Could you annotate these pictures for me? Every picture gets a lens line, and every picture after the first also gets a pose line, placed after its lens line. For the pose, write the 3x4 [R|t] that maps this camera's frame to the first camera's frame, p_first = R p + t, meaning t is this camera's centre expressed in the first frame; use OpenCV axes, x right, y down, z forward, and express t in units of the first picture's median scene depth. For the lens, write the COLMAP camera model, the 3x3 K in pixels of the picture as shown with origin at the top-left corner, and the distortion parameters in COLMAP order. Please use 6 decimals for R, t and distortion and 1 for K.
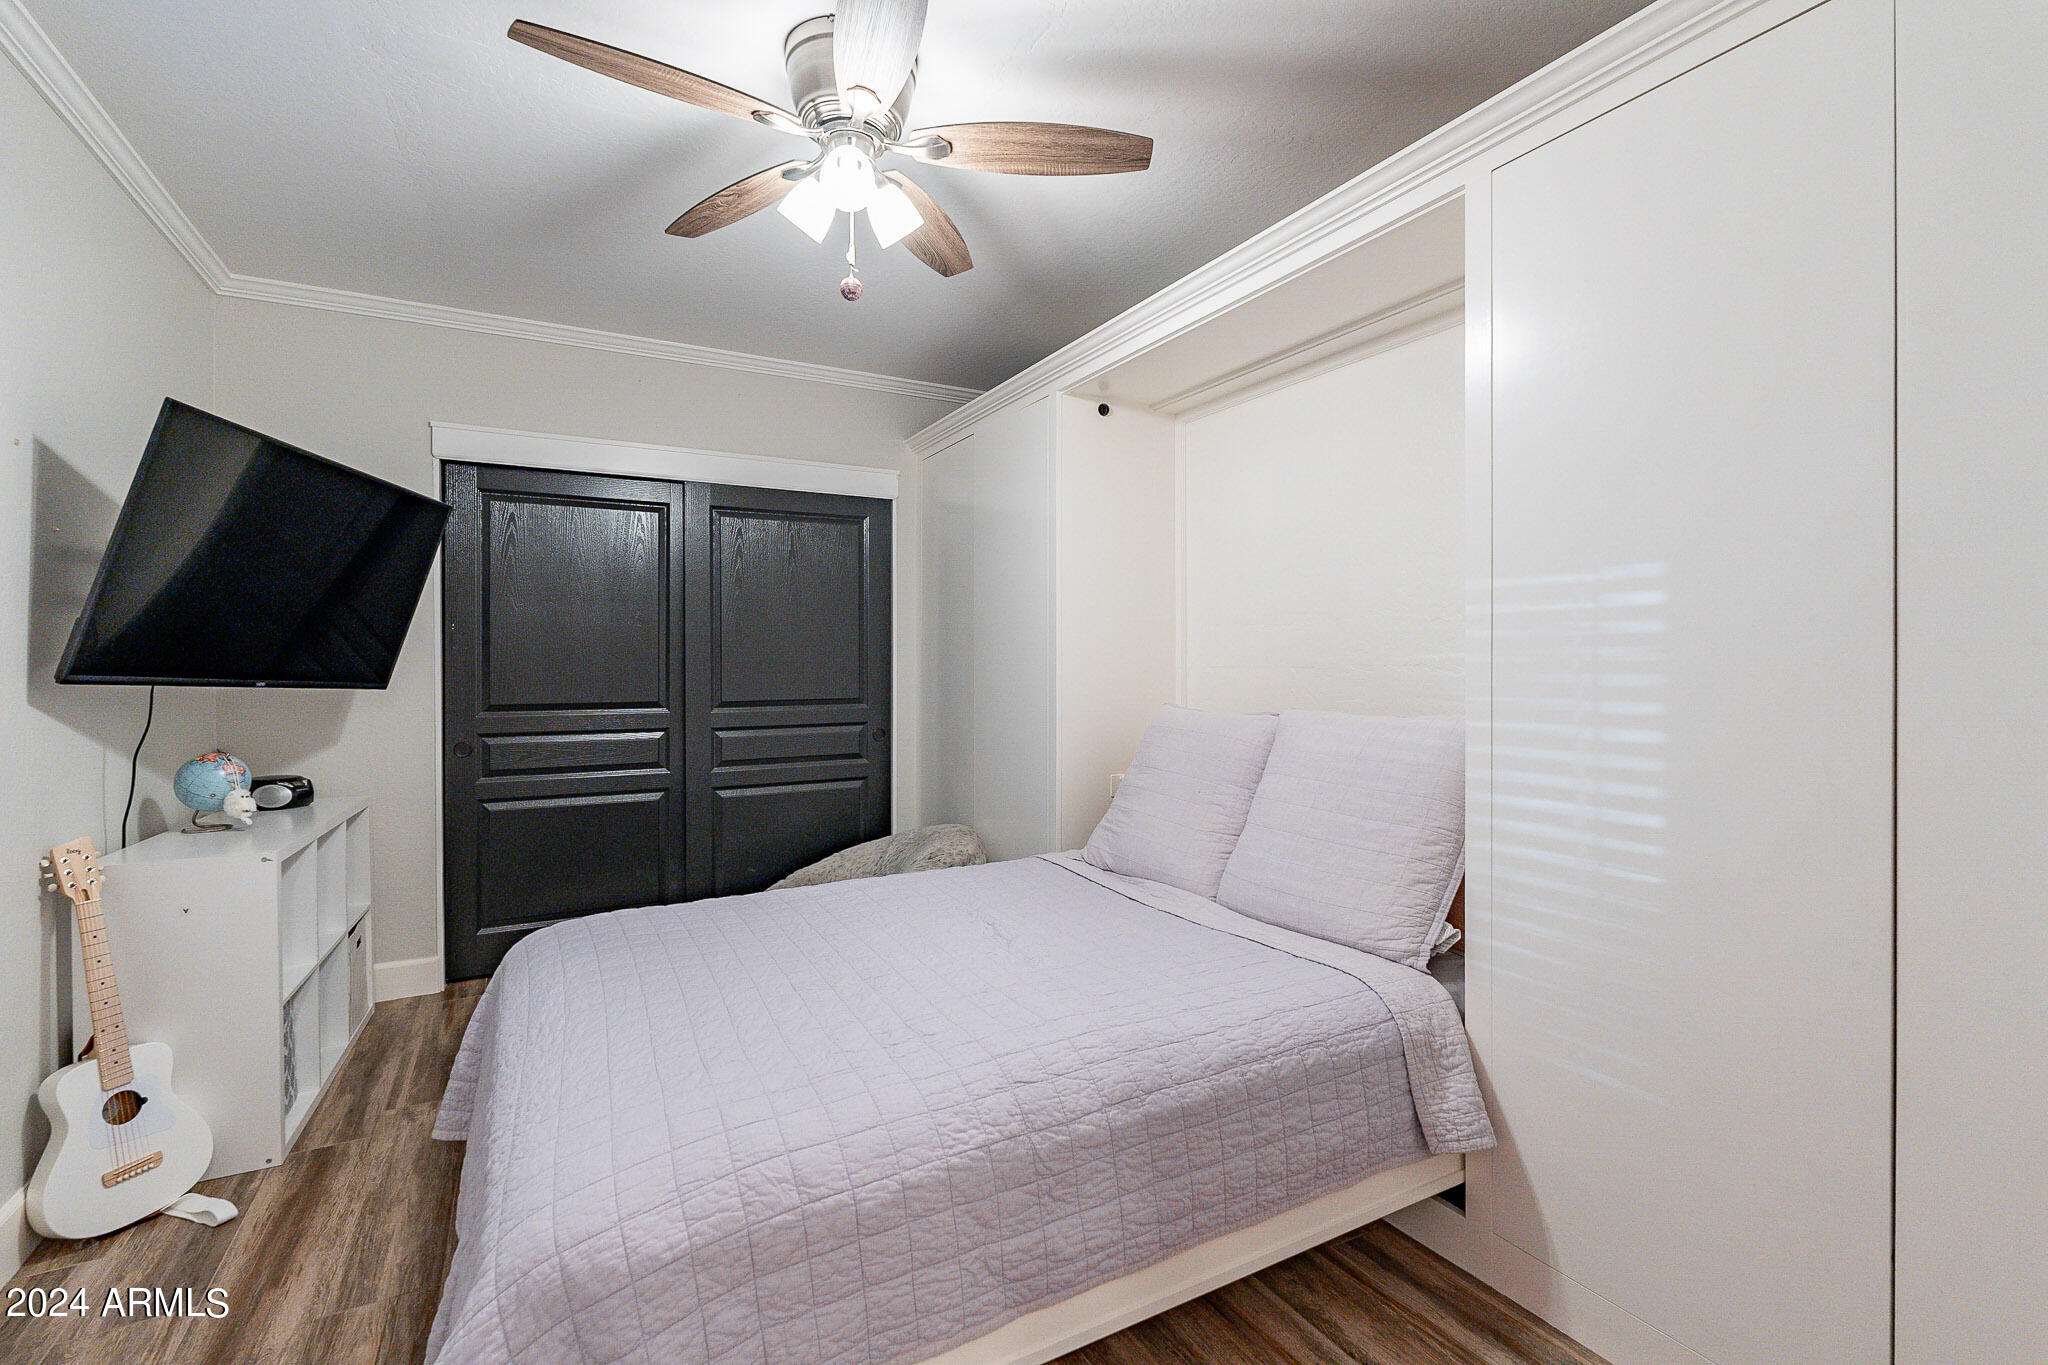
lens RADIAL K [[912.3, 0, 1026.2], [0, 912.3, 688.7], [0, 0, 1]] dist [-0.001305, -0.000123]
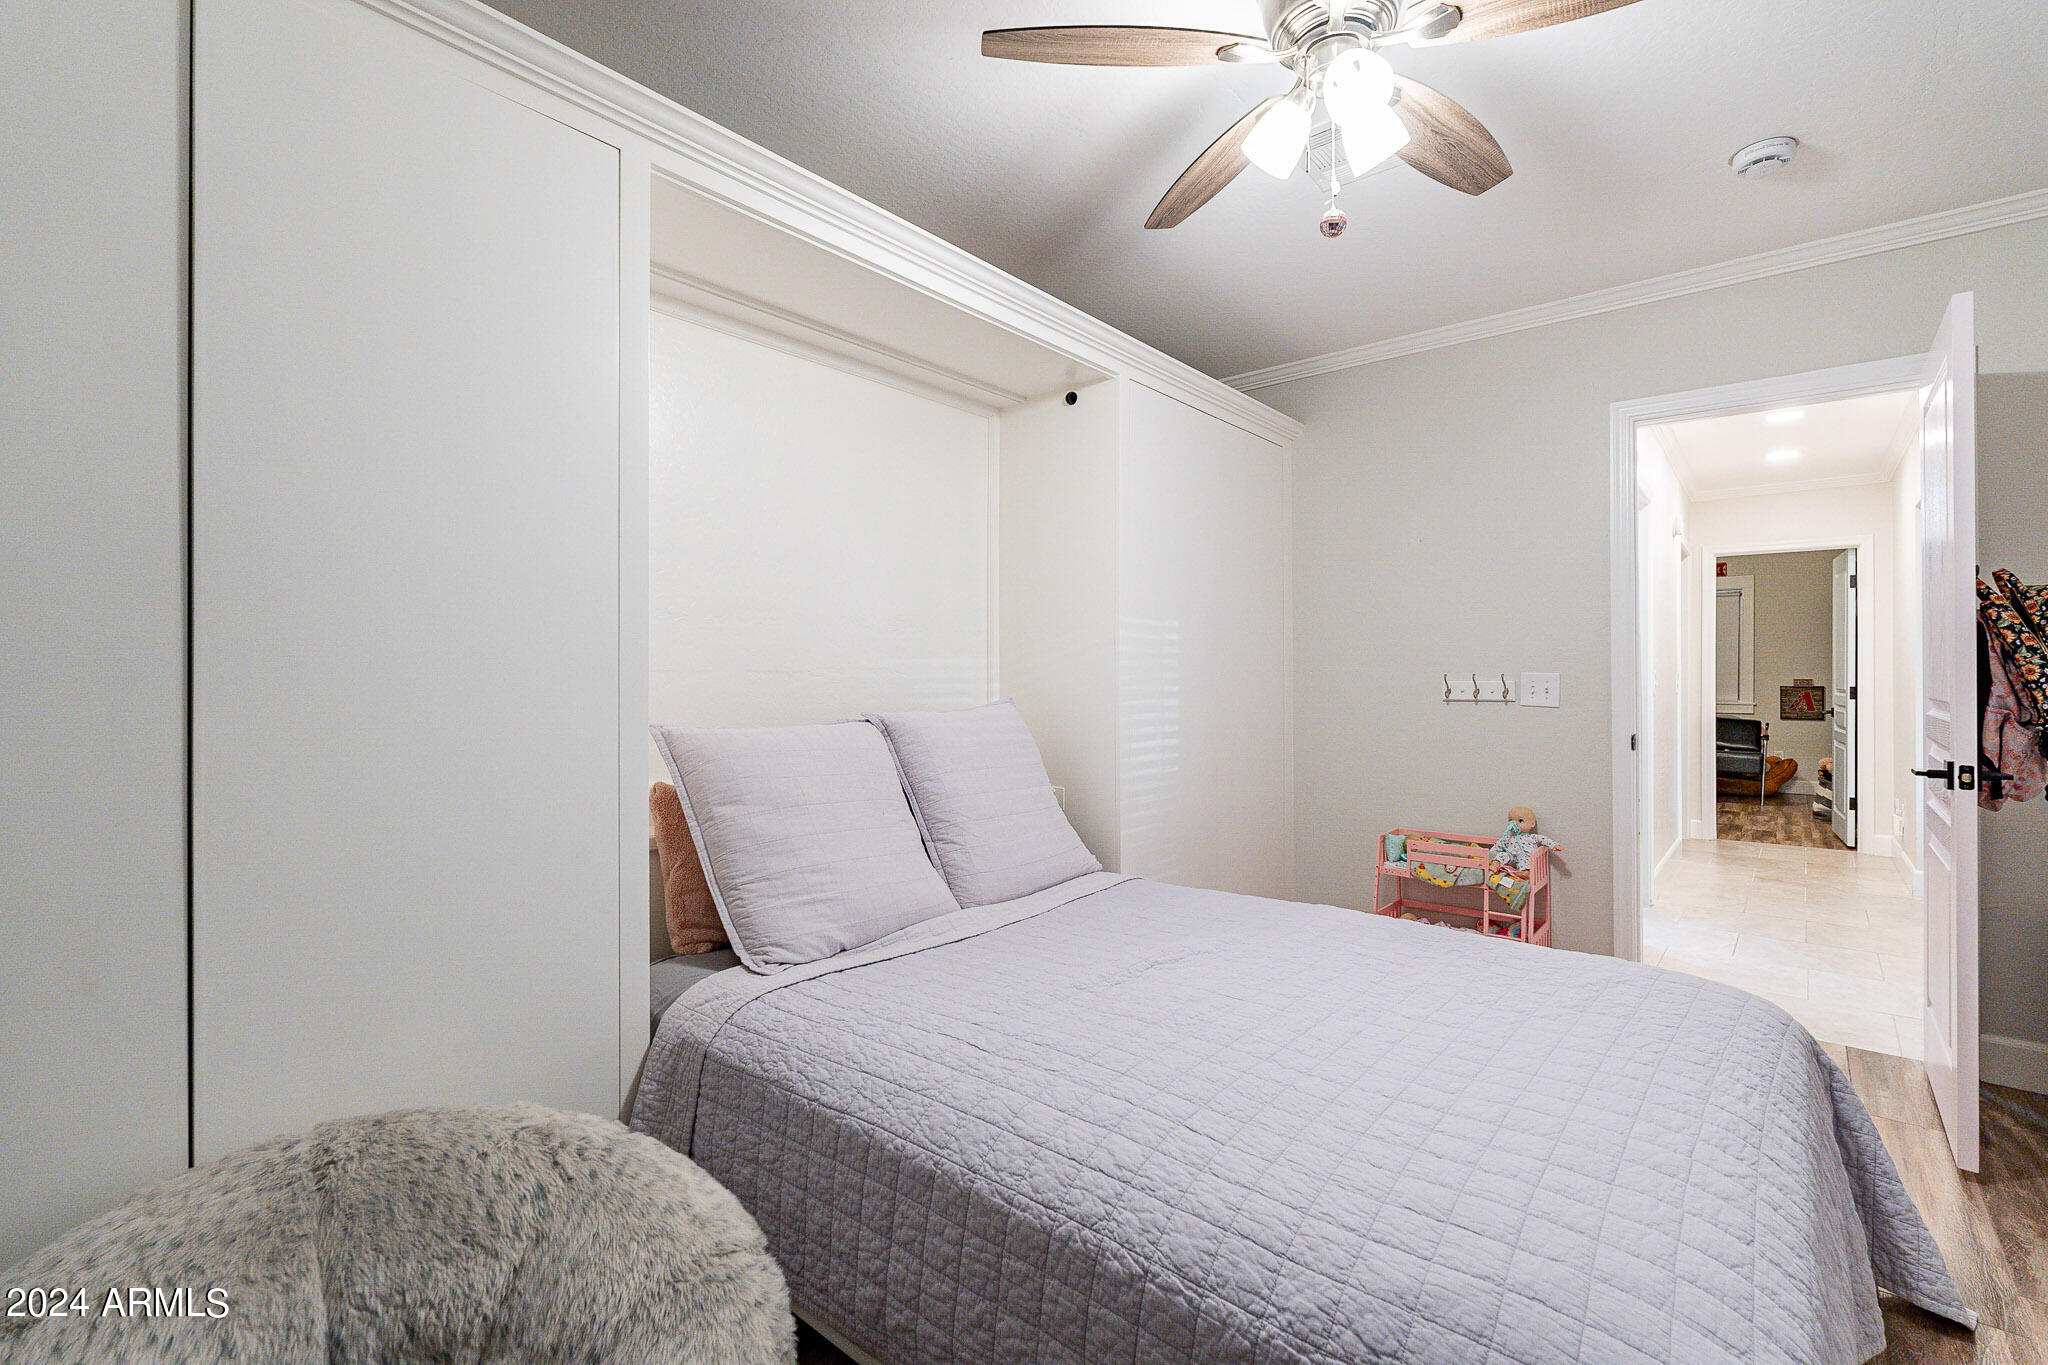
lens RADIAL K [[912.3, 0, 1026.2], [0, 912.3, 688.7], [0, 0, 1]] dist [-0.001305, -0.000123]
pose [[-0.363522, -0.008721, 0.931545, -1.057073], [0.028660, 0.999378, 0.020540, -0.028838], [-0.931145, 0.034165, -0.363046, 1.887532]]
